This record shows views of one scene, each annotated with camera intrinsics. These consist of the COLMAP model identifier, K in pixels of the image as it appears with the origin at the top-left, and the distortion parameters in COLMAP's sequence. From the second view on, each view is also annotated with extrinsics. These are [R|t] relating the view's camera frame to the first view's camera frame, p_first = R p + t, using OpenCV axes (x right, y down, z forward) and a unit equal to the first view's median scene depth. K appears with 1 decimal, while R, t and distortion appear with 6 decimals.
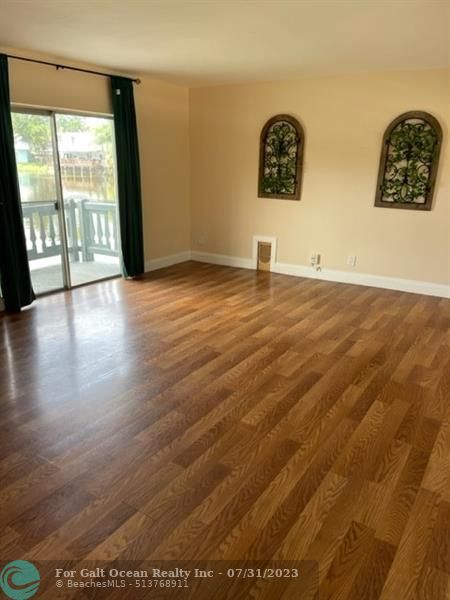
lens RADIAL K [[452.2, 0, 222.8], [0, 452.2, 296.6], [0, 0, 1]] dist [0.026629, -0.008485]
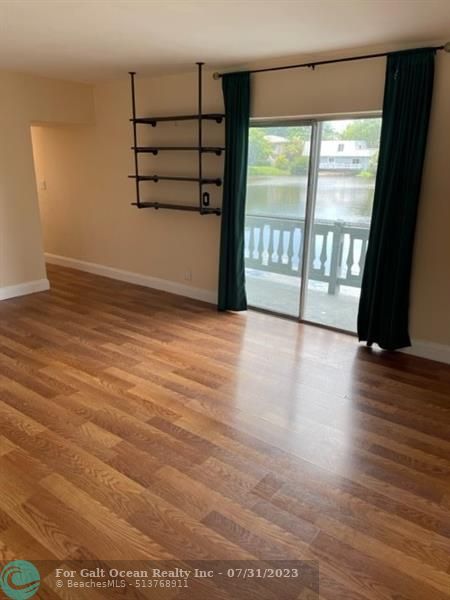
lens RADIAL K [[452.2, 0, 224.2], [0, 452.2, 296.8], [0, 0, 1]] dist [0.026629, -0.008485]
pose [[-0.067683, 0.267454, -0.961190, 0.518254], [-0.307139, 0.911028, 0.275124, -0.266402], [0.949255, 0.313840, 0.020484, 0.867156]]
